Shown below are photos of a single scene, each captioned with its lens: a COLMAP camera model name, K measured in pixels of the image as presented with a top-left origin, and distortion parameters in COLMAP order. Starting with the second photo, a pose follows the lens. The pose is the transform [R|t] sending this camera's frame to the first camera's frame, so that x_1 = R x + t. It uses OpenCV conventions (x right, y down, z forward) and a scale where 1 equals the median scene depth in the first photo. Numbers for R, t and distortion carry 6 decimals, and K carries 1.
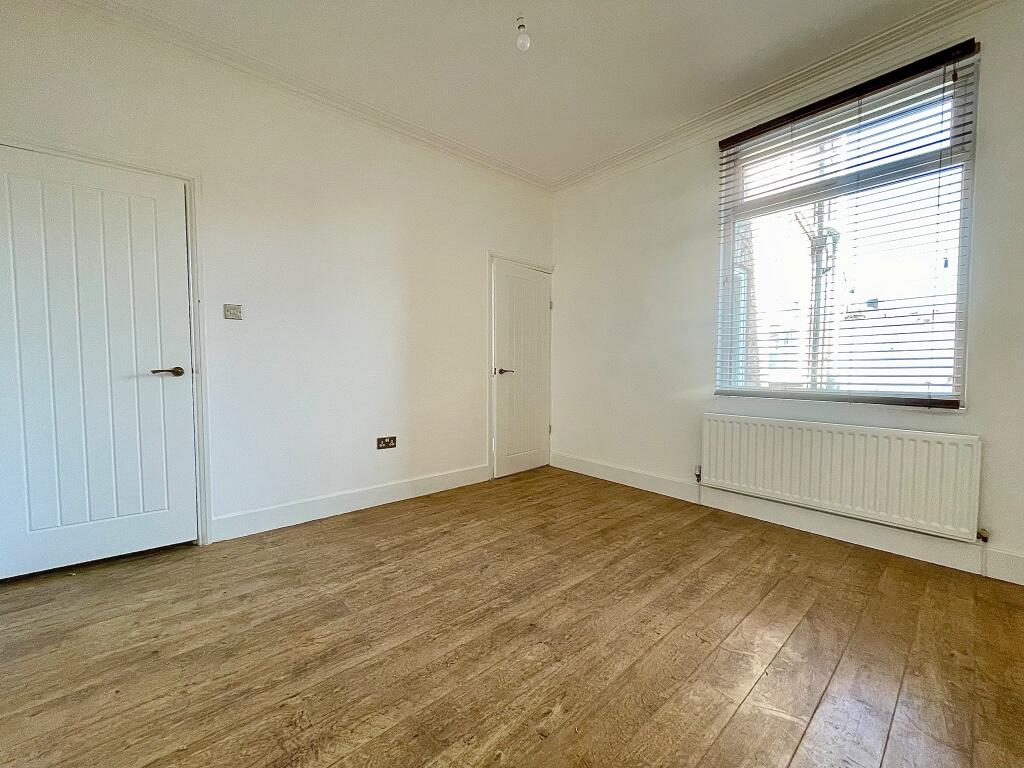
lens RADIAL K [[411.0, 0, 512.0], [0, 411.0, 384.0], [0, 0, 1]] dist [0.000146, -0.000149]
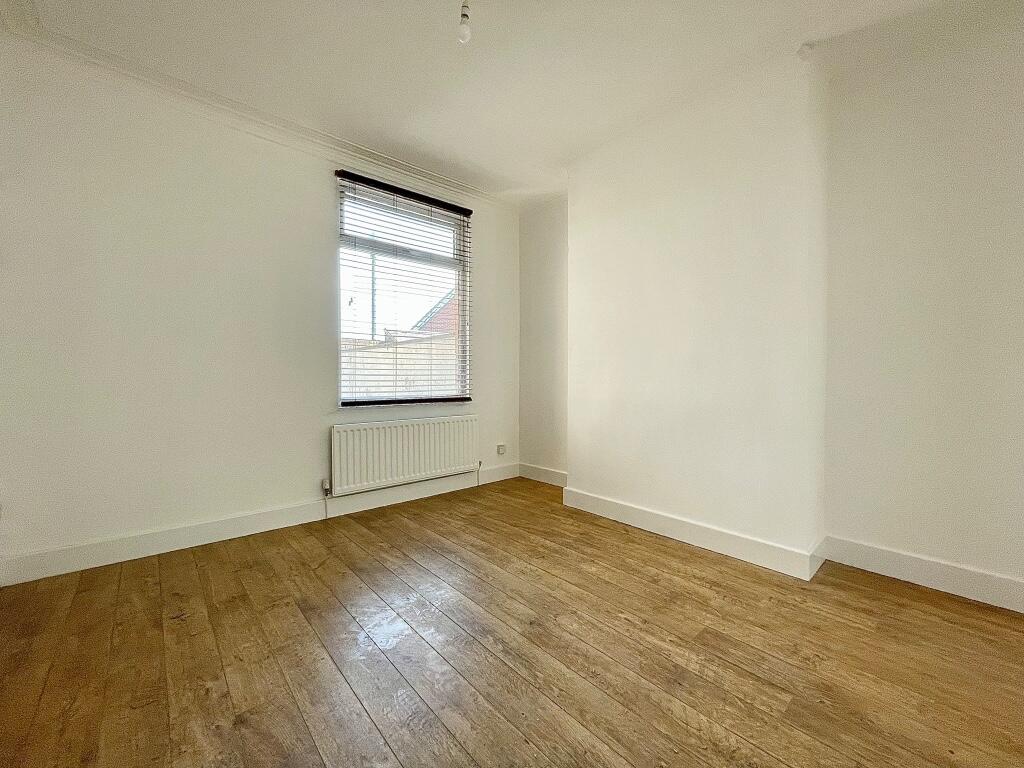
lens RADIAL K [[411.0, 0, 512.0], [0, 411.0, 384.0], [0, 0, 1]] dist [0.000146, -0.000149]
pose [[-0.004586, -0.018021, 0.999827, -0.640000], [0.042037, 0.998950, 0.018198, -0.037815], [-0.999106, 0.042113, -0.003824, 0.649804]]
